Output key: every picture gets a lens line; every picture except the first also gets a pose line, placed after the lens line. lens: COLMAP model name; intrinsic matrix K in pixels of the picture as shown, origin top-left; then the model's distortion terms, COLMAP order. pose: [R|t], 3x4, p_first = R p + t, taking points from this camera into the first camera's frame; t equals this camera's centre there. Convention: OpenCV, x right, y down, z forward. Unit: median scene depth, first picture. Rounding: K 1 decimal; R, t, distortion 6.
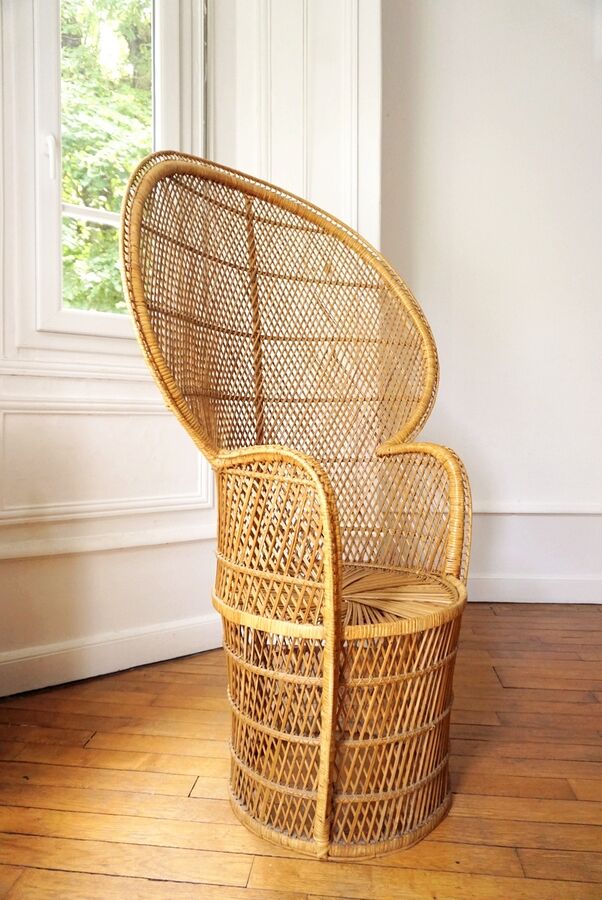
lens RADIAL K [[593.5, 0, 305.4], [0, 593.5, 442.6], [0, 0, 1]] dist [-0.034121, -0.000403]
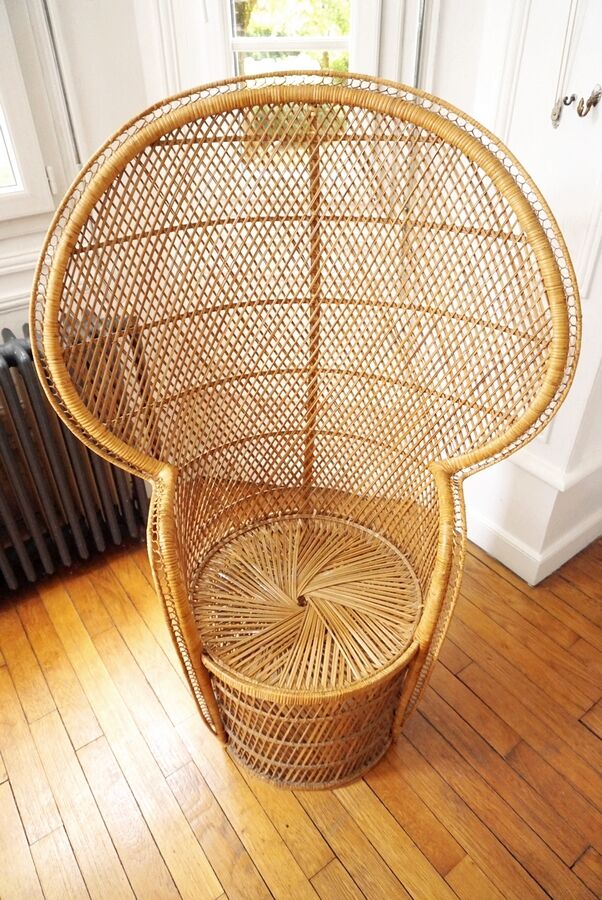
lens RADIAL K [[593.5, 0, 300.7], [0, 593.5, 450.0], [0, 0, 1]] dist [-0.034121, -0.000403]
pose [[0.675817, 0.425751, -0.601670, 0.472786], [-0.019884, 0.826534, 0.562535, -0.447240], [0.736801, -0.368207, 0.567052, 0.412714]]
